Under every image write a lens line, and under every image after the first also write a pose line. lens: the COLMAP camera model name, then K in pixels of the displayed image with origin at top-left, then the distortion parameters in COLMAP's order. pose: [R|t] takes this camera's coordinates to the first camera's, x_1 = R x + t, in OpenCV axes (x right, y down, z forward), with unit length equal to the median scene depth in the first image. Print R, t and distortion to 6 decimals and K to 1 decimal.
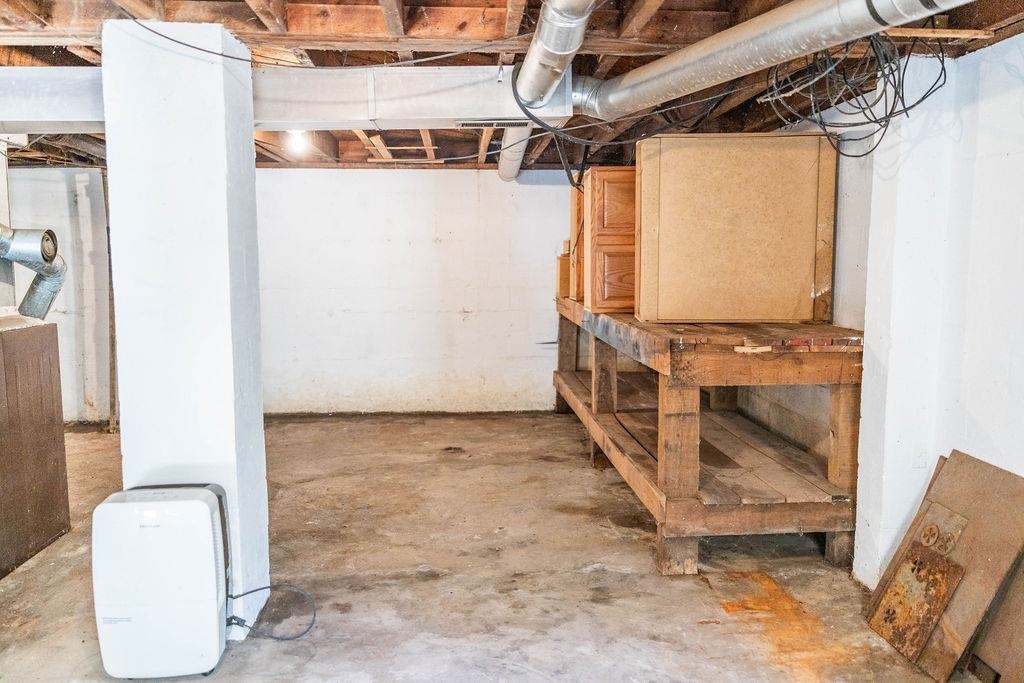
lens RADIAL K [[803.1, 0, 511.6], [0, 803.1, 341.2], [0, 0, 1]] dist [0.013776, -0.003653]
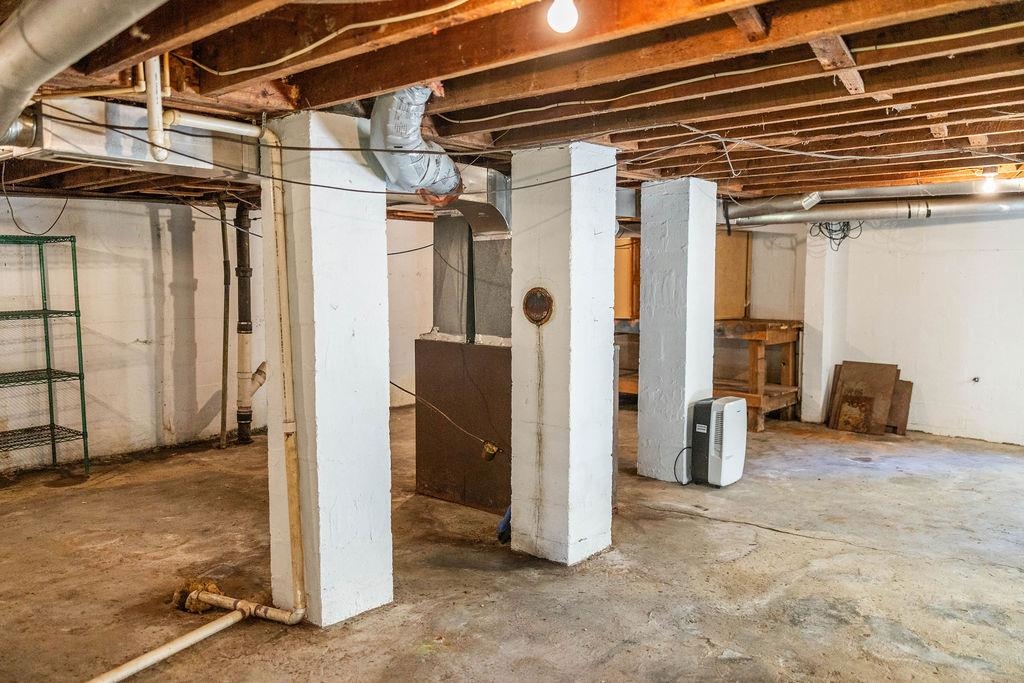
lens RADIAL K [[803.1, 0, 509.6], [0, 803.1, 344.5], [0, 0, 1]] dist [0.013776, -0.003653]
pose [[0.713764, -0.057083, 0.698056, -1.259002], [0.072437, 0.997345, 0.007489, -0.008816], [-0.696630, 0.045220, 0.716004, -0.074327]]
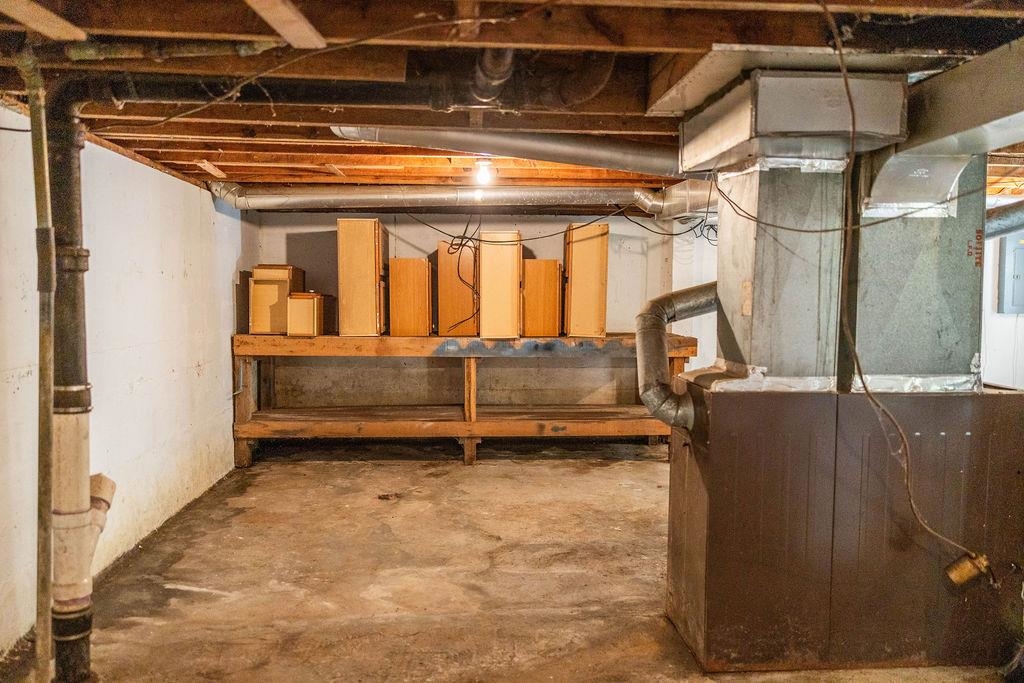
lens RADIAL K [[803.1, 0, 512.8], [0, 803.1, 338.5], [0, 0, 1]] dist [0.013776, -0.003653]
pose [[-0.005207, -0.059148, 0.998236, -1.174400], [0.104282, 0.992774, 0.059368, -0.108166], [-0.994534, 0.104407, 0.000998, 0.955777]]
